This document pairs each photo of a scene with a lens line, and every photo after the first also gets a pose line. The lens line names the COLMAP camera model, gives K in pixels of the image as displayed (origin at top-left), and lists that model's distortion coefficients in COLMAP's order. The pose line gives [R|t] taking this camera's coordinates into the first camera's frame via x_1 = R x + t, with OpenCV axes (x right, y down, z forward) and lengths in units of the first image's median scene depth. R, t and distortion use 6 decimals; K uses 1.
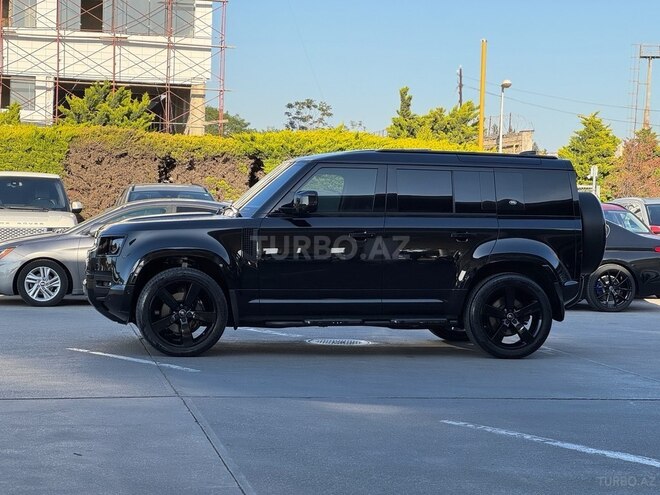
lens RADIAL K [[1474.8, 0, 327.8], [0, 1474.8, 244.6], [0, 0, 1]] dist [0.193021, 0.000000]
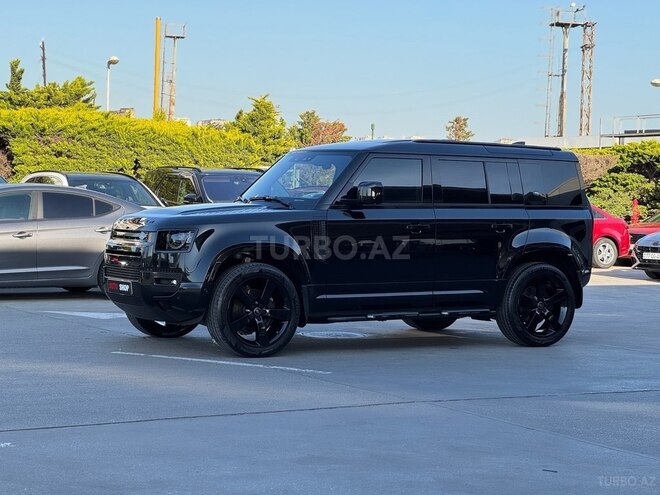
lens RADIAL K [[1474.8, 0, 331.0], [0, 1474.8, 248.4], [0, 0, 1]] dist [0.193021, 0.000000]
pose [[0.927442, -0.014400, 0.373689, -0.393266], [0.010109, 0.999859, 0.013440, -0.005786], [-0.373830, -0.008687, 0.927456, 0.104200]]
